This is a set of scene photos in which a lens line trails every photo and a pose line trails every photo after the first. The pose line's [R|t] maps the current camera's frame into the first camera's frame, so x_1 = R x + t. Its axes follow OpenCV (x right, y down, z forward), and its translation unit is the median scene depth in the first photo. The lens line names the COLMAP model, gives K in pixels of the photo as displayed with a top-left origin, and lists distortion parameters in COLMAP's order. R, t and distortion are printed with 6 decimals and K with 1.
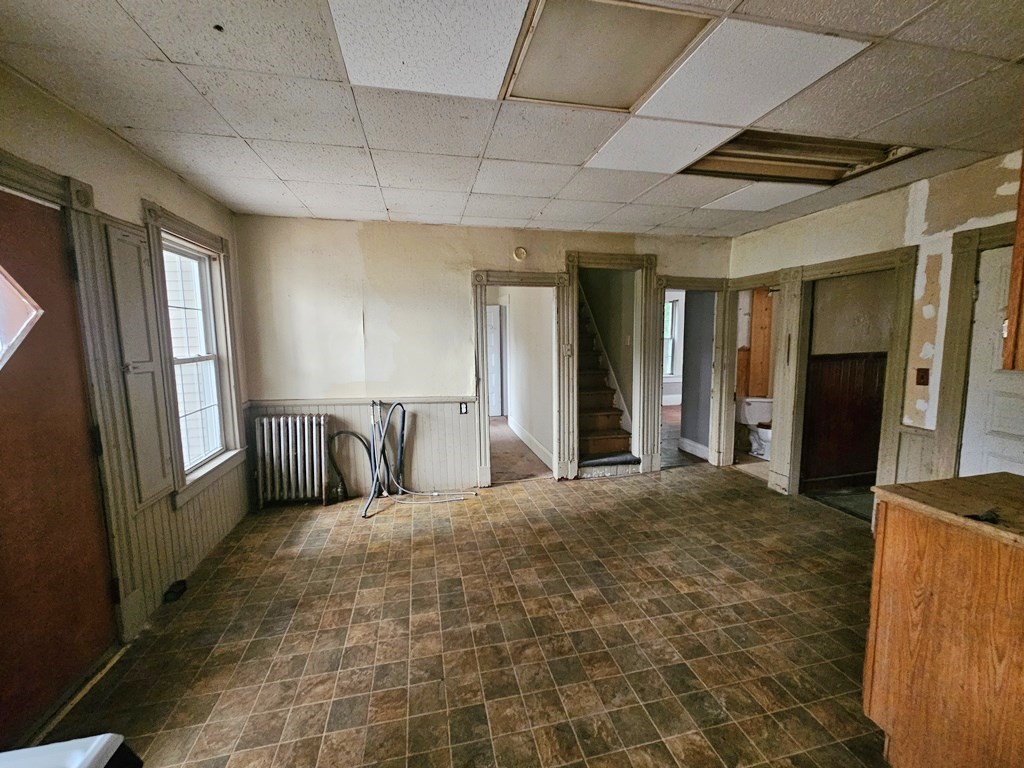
lens RADIAL K [[418.0, 0, 506.2], [0, 418.0, 381.4], [0, 0, 1]] dist [0.000475, -0.000004]
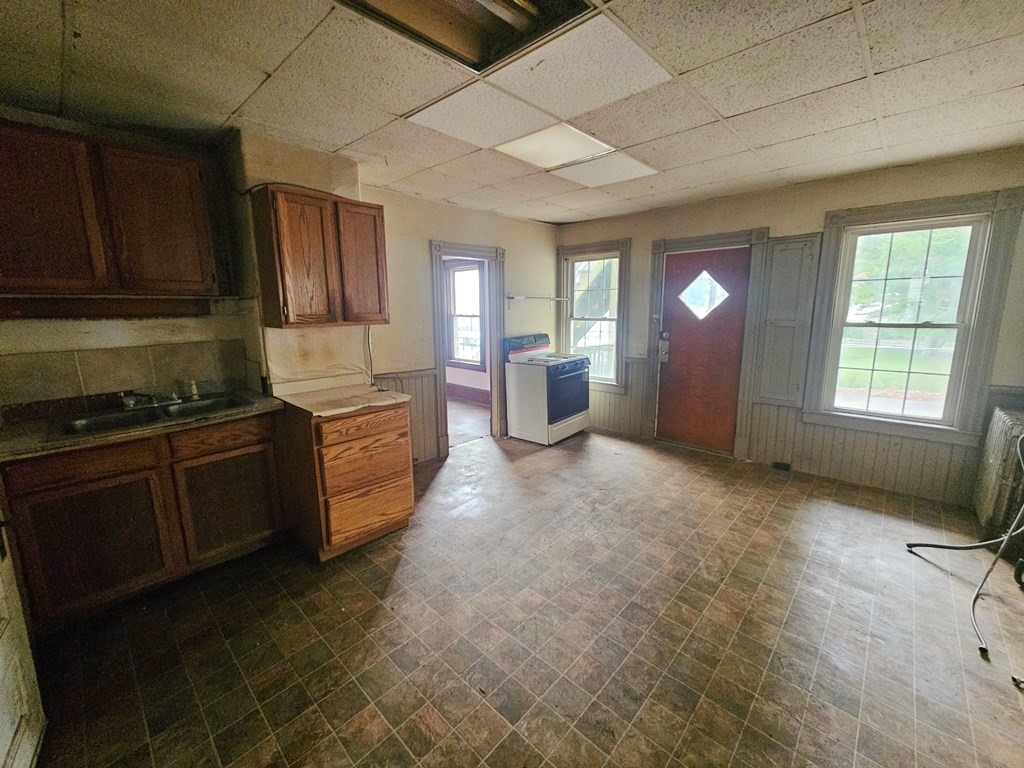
lens RADIAL K [[418.0, 0, 506.2], [0, 418.0, 381.4], [0, 0, 1]] dist [0.000475, -0.000004]
pose [[-0.825228, 0.117419, -0.552460, 0.843525], [-0.043278, 0.962130, 0.269135, -0.176598], [0.563140, 0.246007, -0.788894, 1.458835]]
